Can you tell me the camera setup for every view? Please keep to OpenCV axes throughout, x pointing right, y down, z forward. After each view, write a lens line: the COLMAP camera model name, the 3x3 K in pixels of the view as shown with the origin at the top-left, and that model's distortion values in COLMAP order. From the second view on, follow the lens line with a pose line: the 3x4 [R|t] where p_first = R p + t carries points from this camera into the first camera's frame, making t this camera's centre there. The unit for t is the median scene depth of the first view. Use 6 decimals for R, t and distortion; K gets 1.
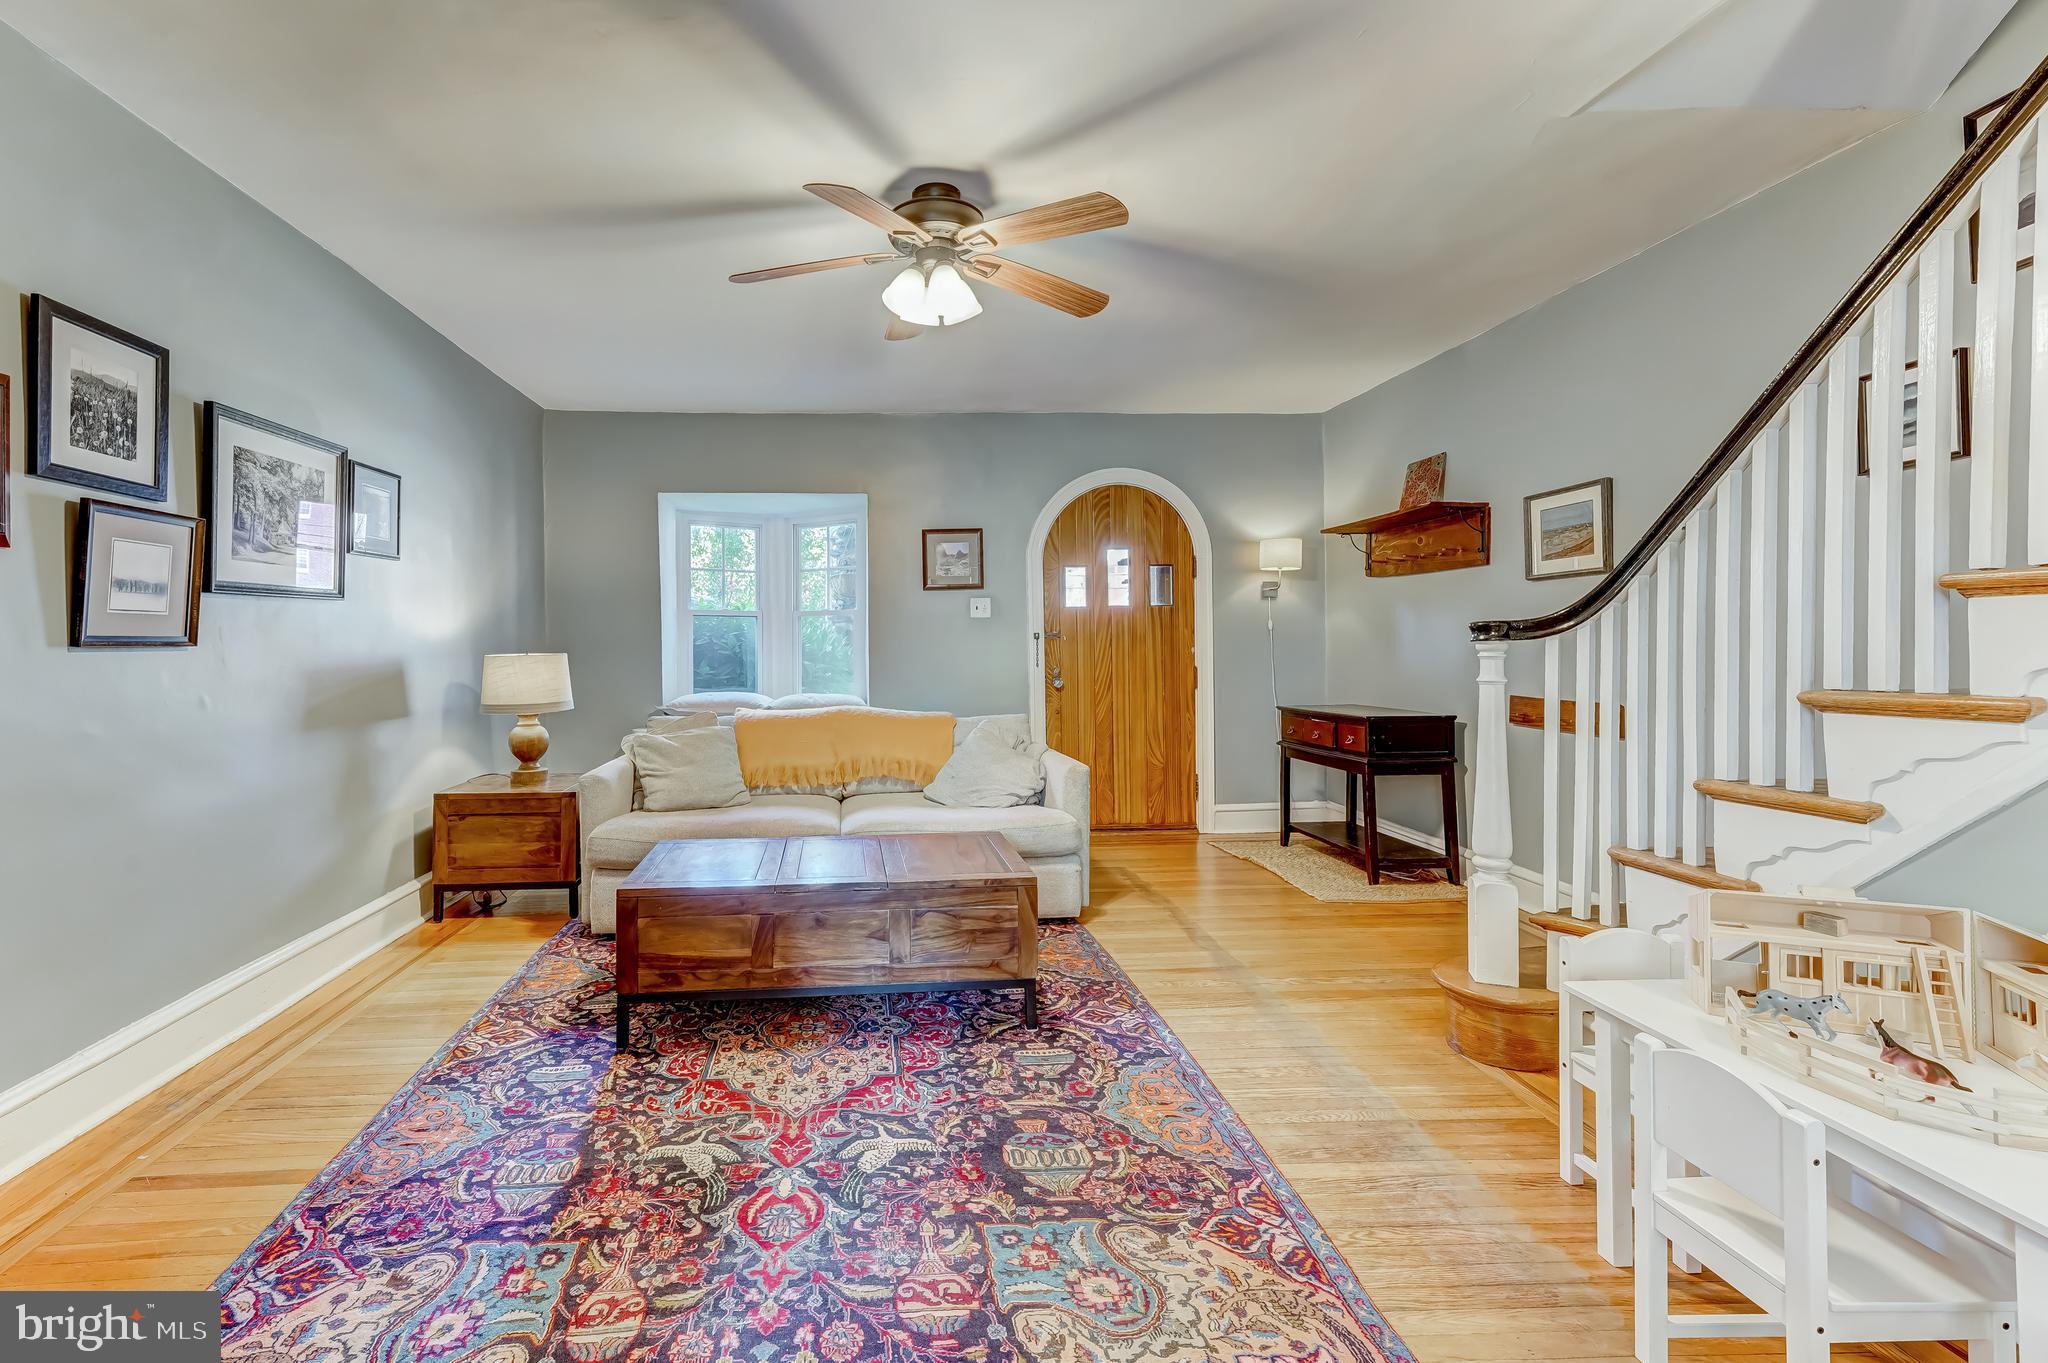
lens RADIAL K [[866.5, 0, 917.1], [0, 866.5, 640.0], [0, 0, 1]] dist [0.011779, -0.000104]
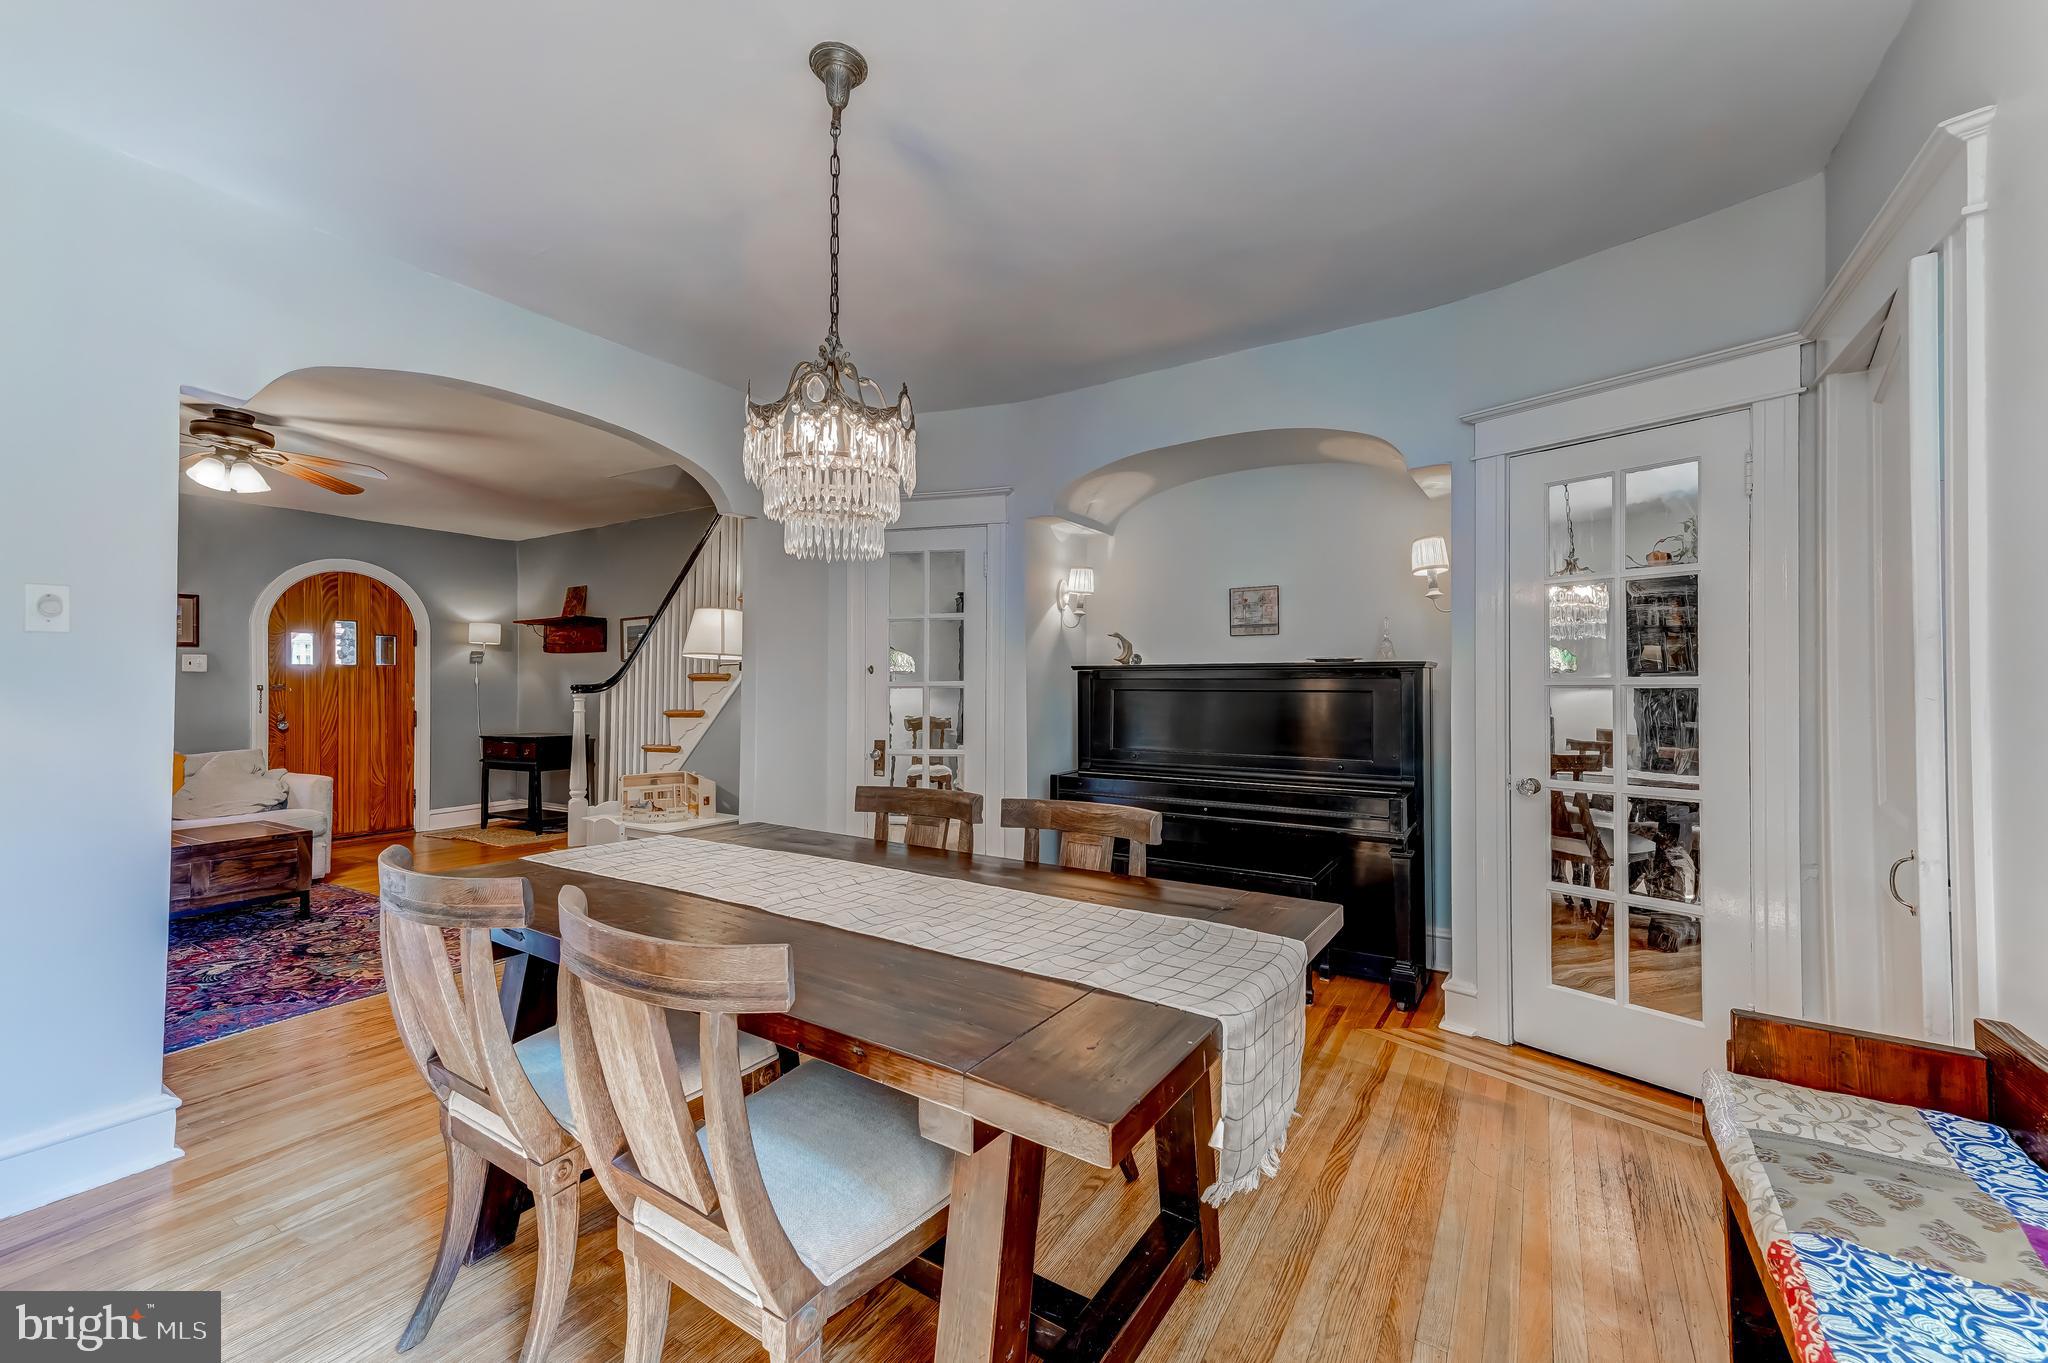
lens RADIAL K [[821.4, 0, 1005.8], [0, 821.4, 679.0], [0, 0, 1]] dist [0.025081, 0.000706]
pose [[0.588384, 0.014838, 0.808446, -0.377856], [-0.004108, 0.999874, -0.015361, -0.006855], [-0.808571, 0.005717, 0.588370, -1.034287]]
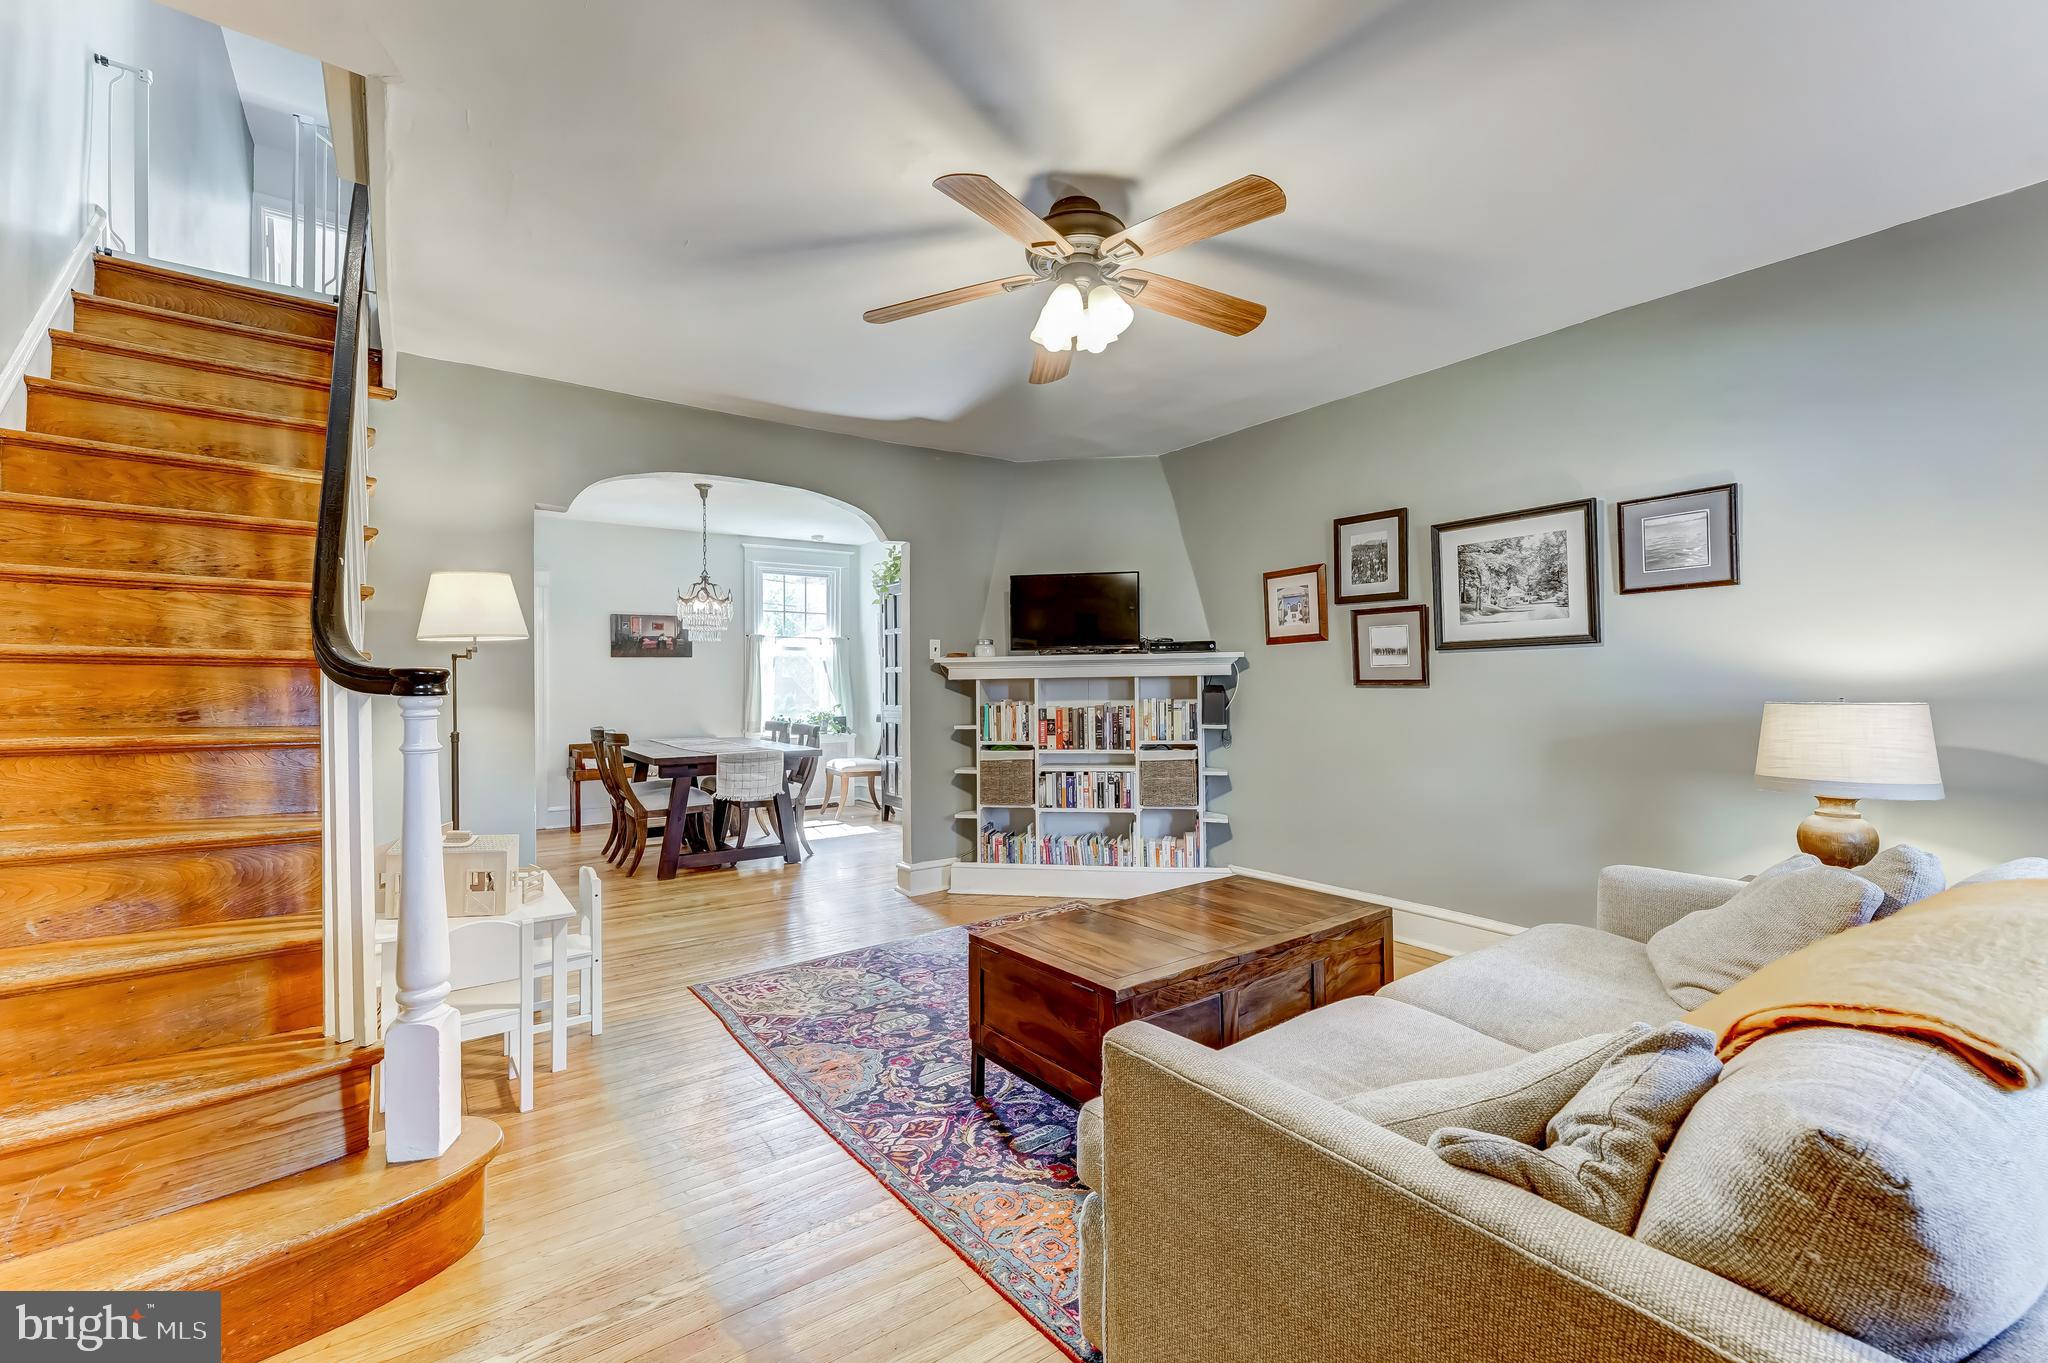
lens RADIAL K [[821.4, 0, 1005.8], [0, 821.4, 672.0], [0, 0, 1]] dist [0.025081, 0.000706]
pose [[-0.845380, 0.005185, -0.534140, 0.556302], [0.011668, 0.999894, -0.008761, -0.011309], [0.534038, -0.013639, -0.845351, 1.691511]]
